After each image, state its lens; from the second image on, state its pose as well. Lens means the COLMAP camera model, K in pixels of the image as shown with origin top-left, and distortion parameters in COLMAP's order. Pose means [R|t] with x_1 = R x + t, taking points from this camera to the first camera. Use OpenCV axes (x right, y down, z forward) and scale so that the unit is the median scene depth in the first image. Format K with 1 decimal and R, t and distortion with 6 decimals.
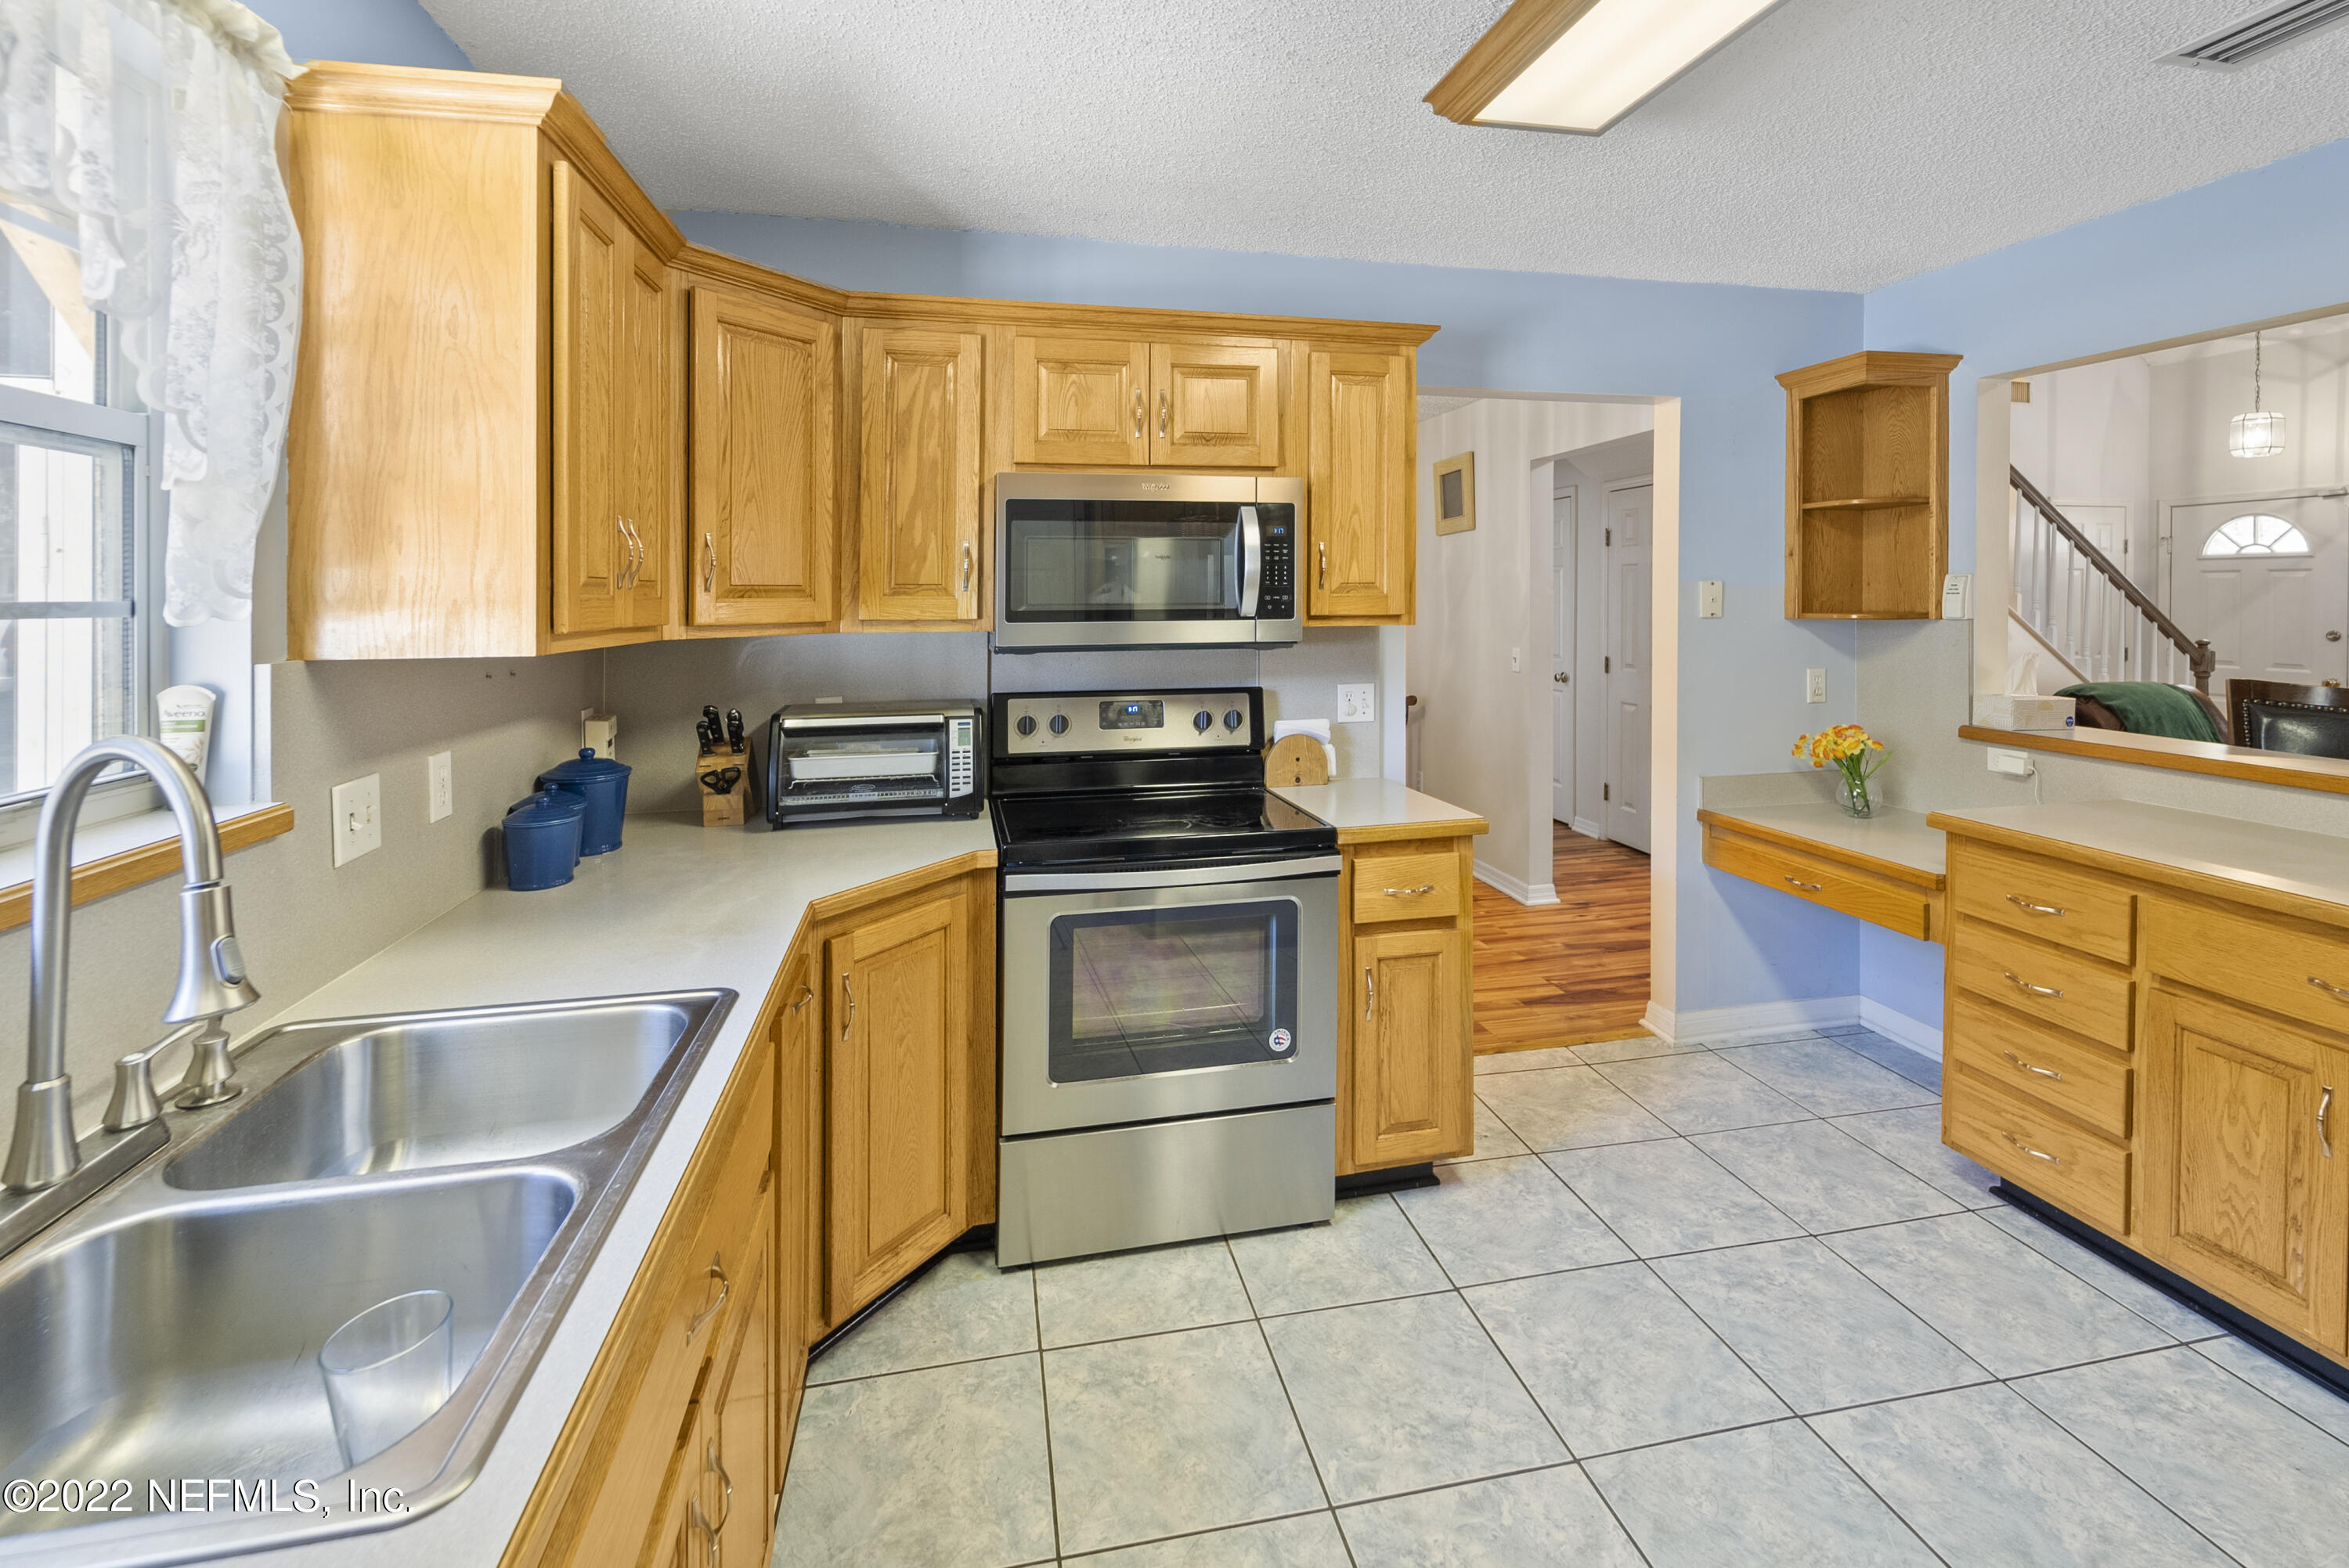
lens RADIAL K [[1018.9, 0, 1182.6], [0, 1018.9, 607.3], [0, 0, 1]] dist [0.000089, -0.000655]
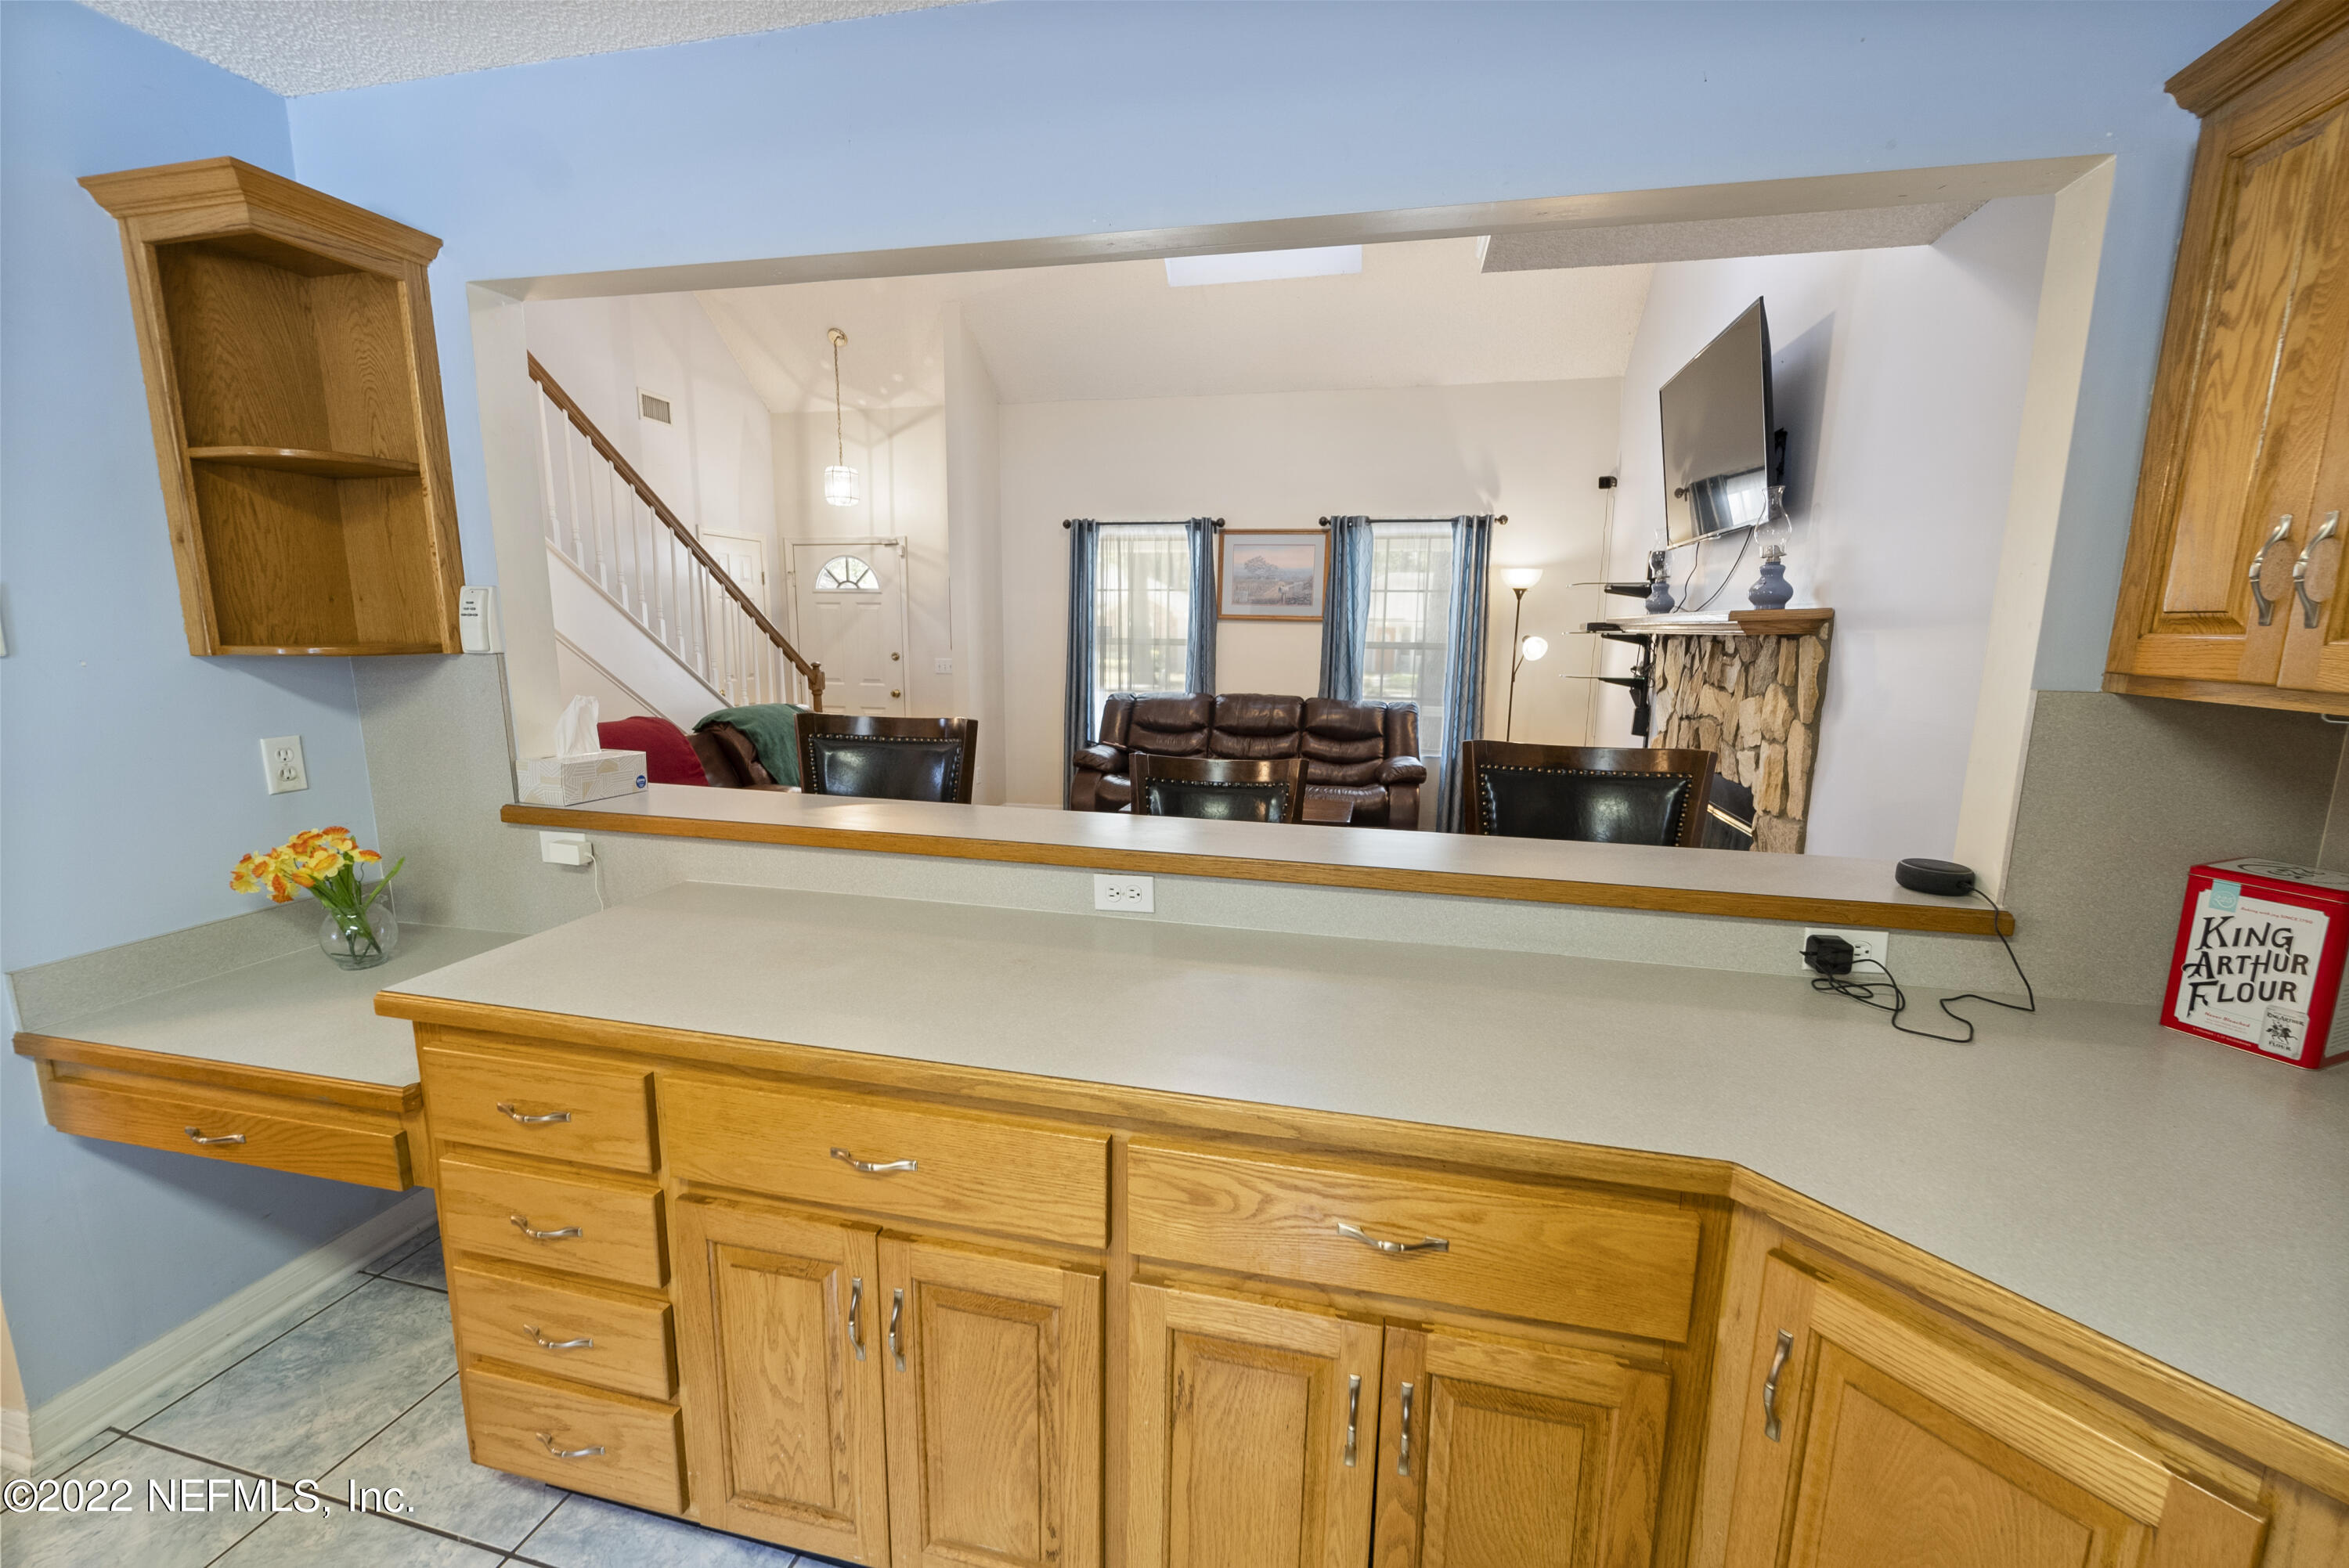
lens RADIAL K [[956.6, 0, 1178.1], [0, 956.6, 780.6], [0, 0, 1]] dist [-0.000626, -0.001116]
pose [[0.435780, -0.136532, 0.889637, 0.402017], [-0.000715, 0.988375, 0.152035, -0.001735], [-0.900053, -0.066890, 0.430617, 0.312855]]
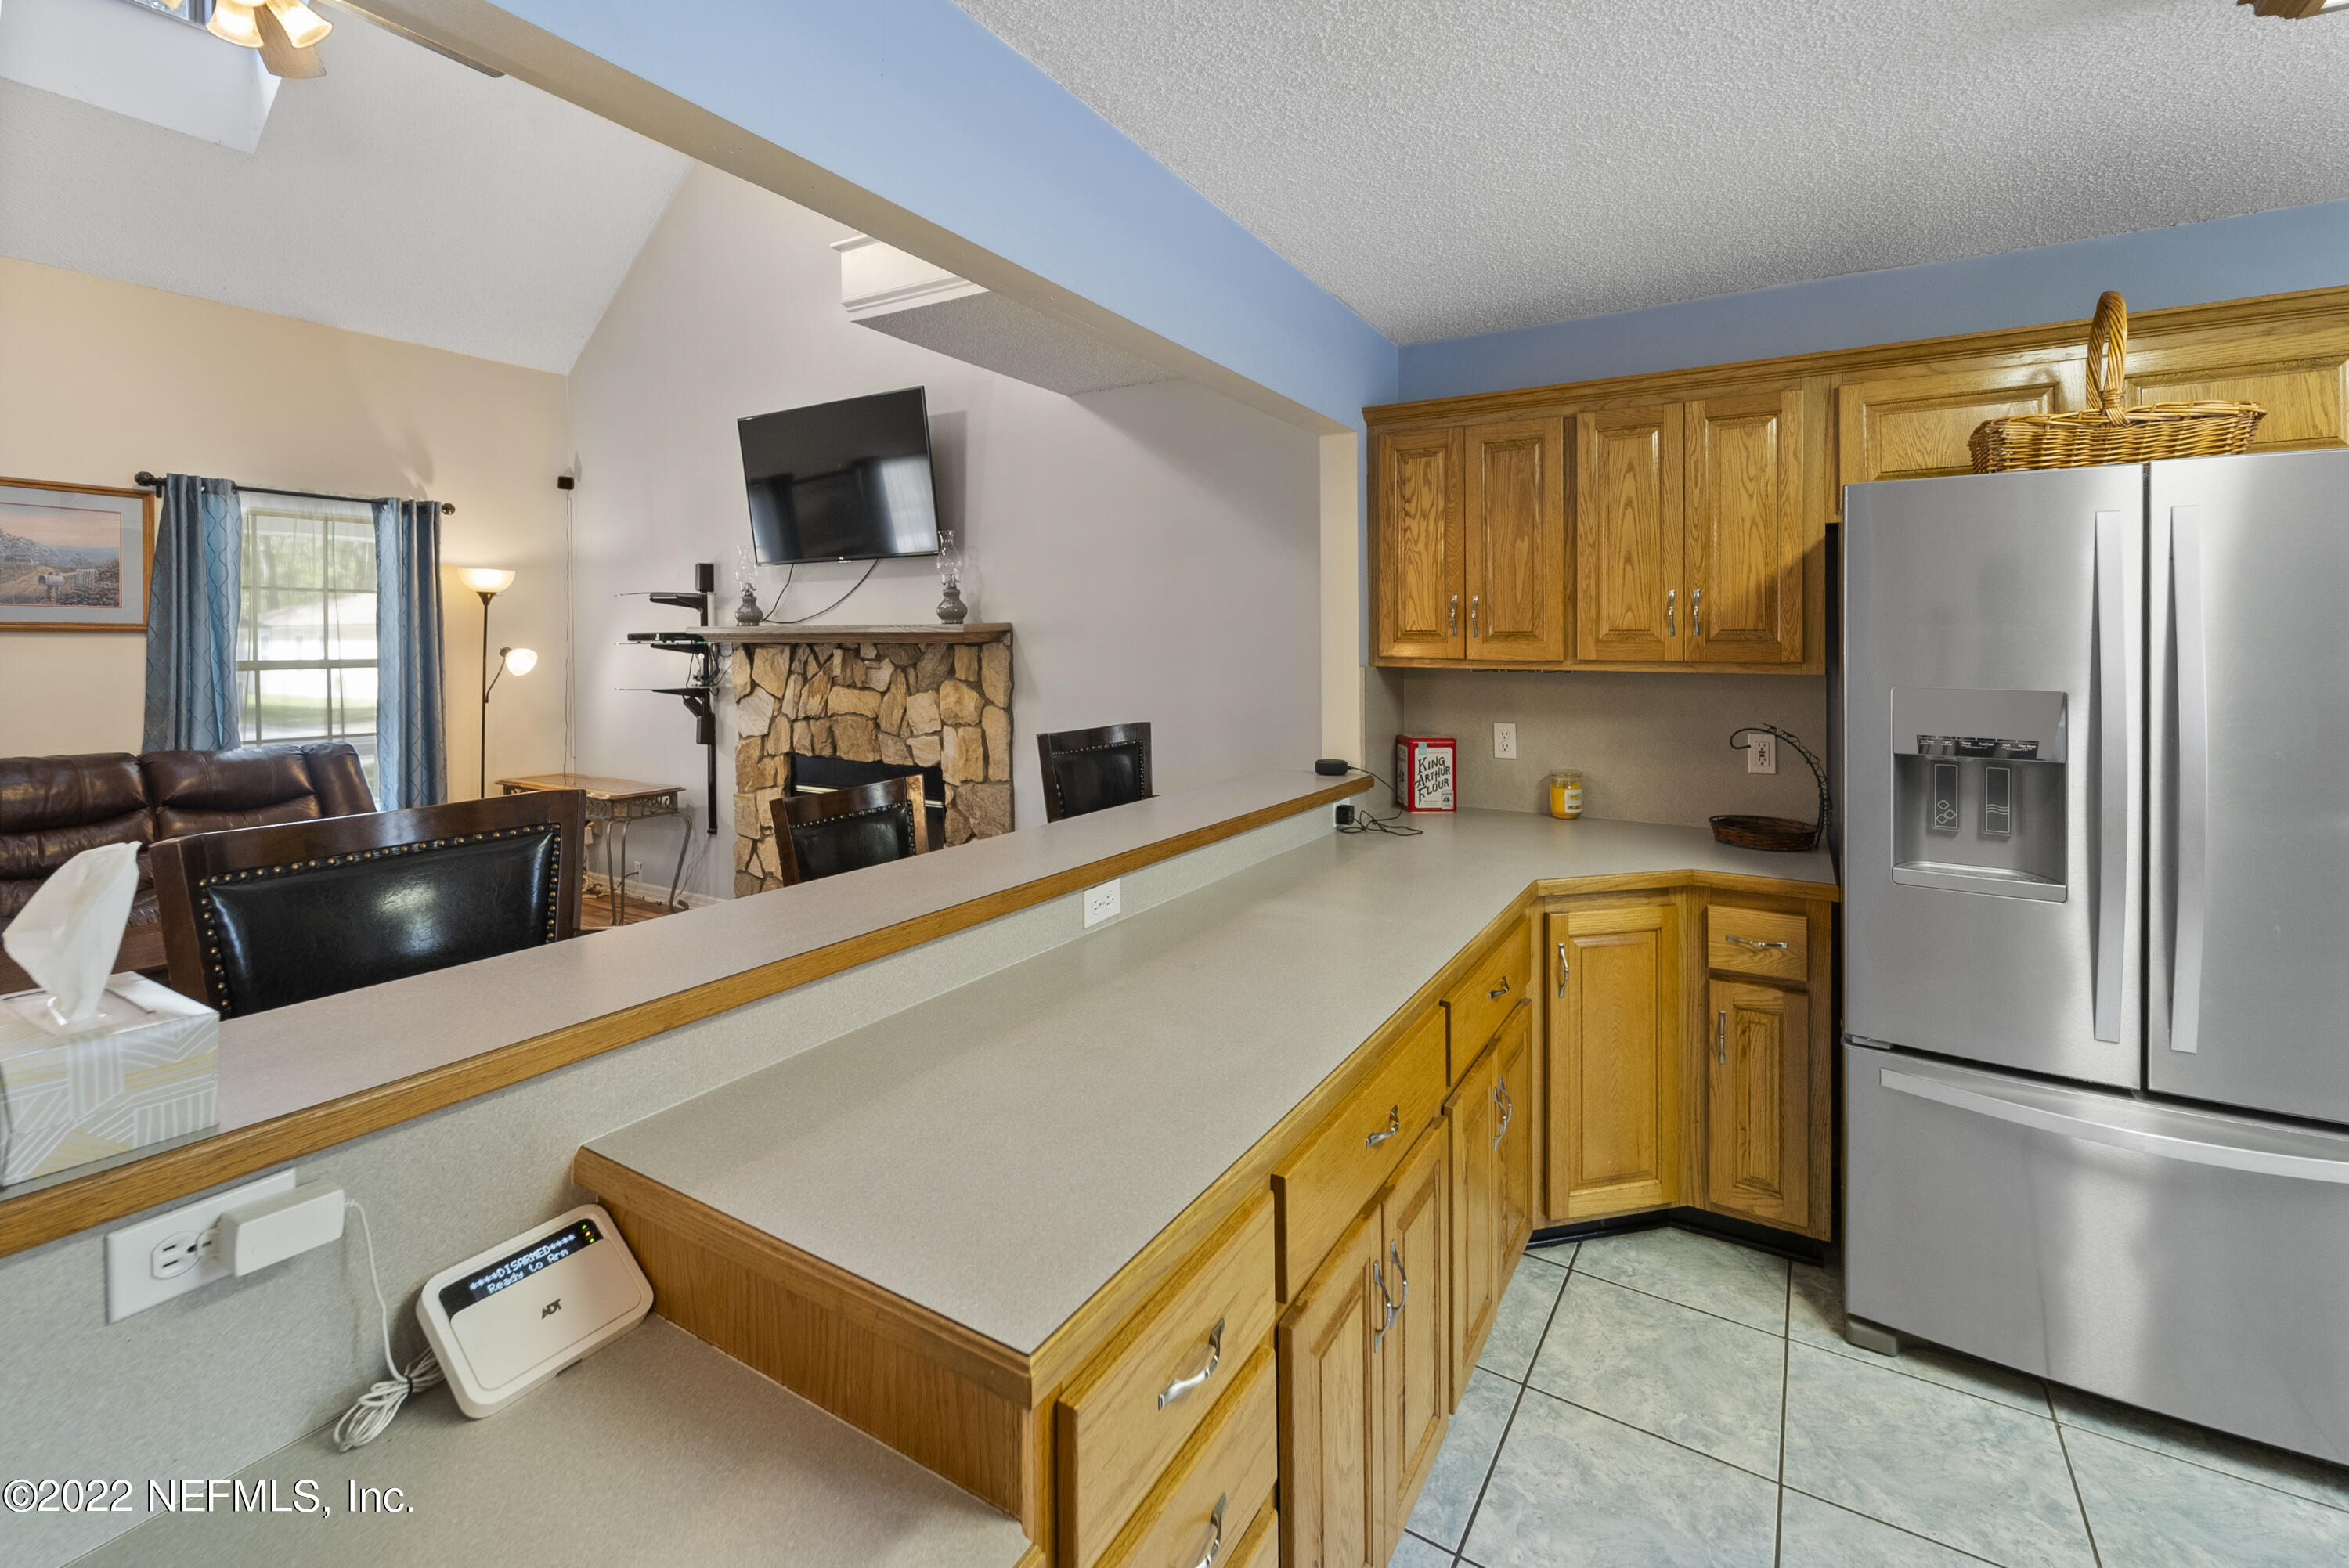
lens RADIAL K [[1007.3, 0, 1194.0], [0, 1007.3, 649.2], [0, 0, 1]] dist [-0.001616, -0.000284]
pose [[-0.728148, -0.004370, 0.685406, 0.426080], [0.010979, 0.999777, 0.018038, -0.013857], [-0.685332, 0.020659, -0.727937, 1.016924]]
